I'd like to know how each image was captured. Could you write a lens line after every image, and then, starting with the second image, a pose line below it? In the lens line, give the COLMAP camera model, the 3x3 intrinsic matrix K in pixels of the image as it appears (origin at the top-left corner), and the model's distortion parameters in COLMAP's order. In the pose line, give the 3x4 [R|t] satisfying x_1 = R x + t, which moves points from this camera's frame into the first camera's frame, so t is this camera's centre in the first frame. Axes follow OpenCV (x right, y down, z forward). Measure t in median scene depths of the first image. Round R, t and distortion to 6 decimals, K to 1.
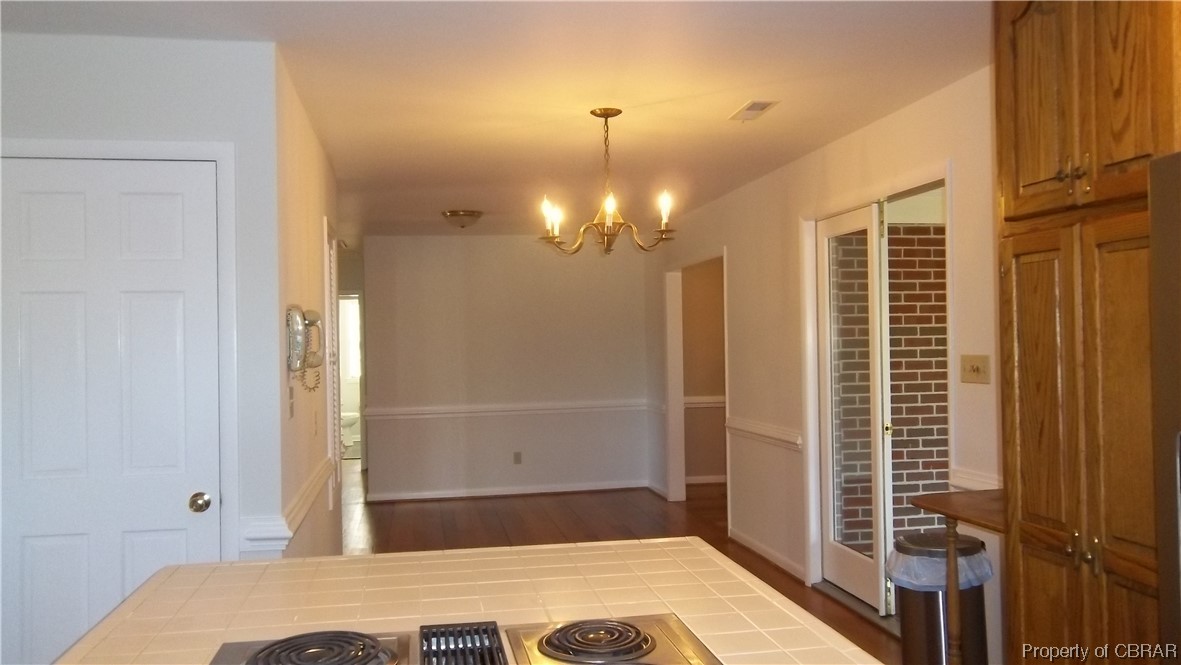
lens RADIAL K [[1005.4, 0, 593.4], [0, 1005.4, 335.2], [0, 0, 1]] dist [0.020638, -0.001667]
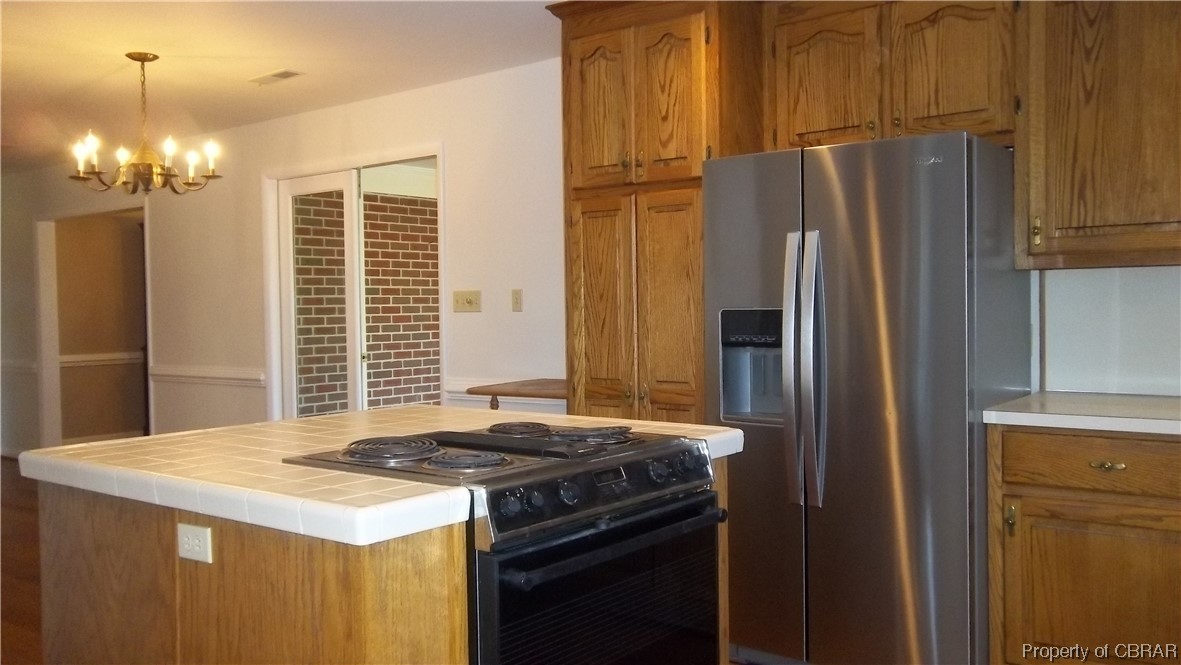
lens RADIAL K [[1005.4, 0, 590.7], [0, 1005.4, 329.4], [0, 0, 1]] dist [0.020638, -0.001667]
pose [[0.761994, -0.010086, 0.647505, -0.595407], [-0.002722, 0.999820, 0.018777, 0.073652], [-0.647578, -0.016071, 0.761830, -0.187466]]
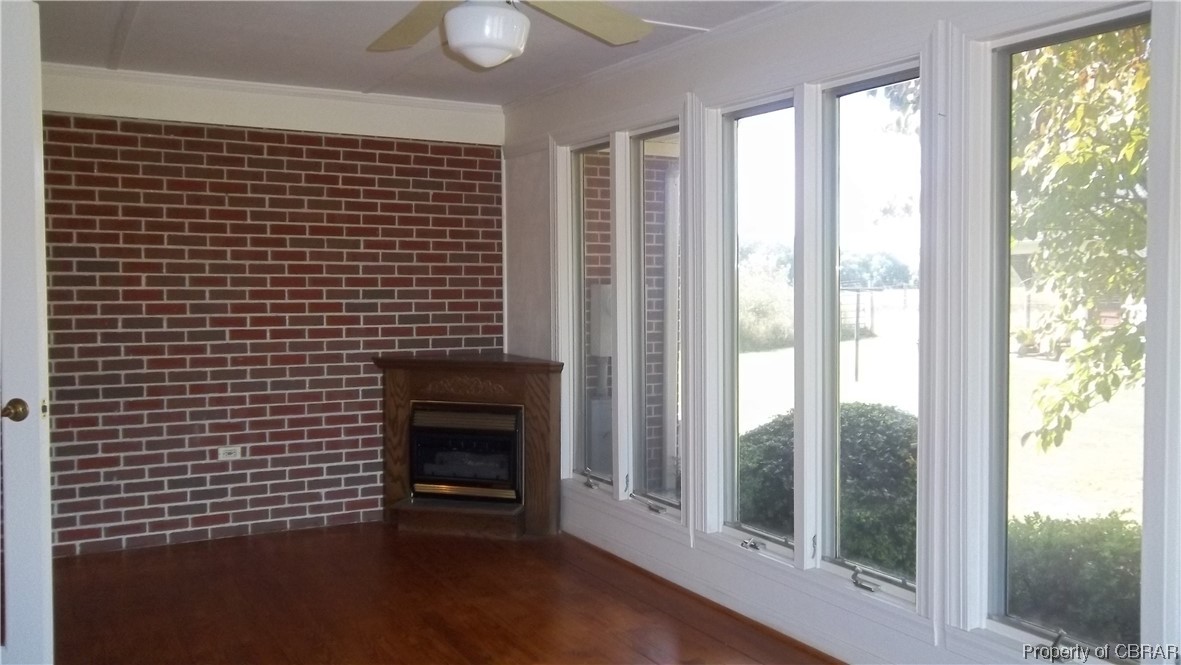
lens RADIAL K [[1005.4, 0, 590.8], [0, 1005.4, 331.7], [0, 0, 1]] dist [0.020638, -0.001667]
pose [[0.951599, 0.004778, 0.307306, 0.646533], [-0.021077, 0.998540, 0.049740, 0.040675], [-0.306619, -0.053809, 0.950310, 0.180174]]
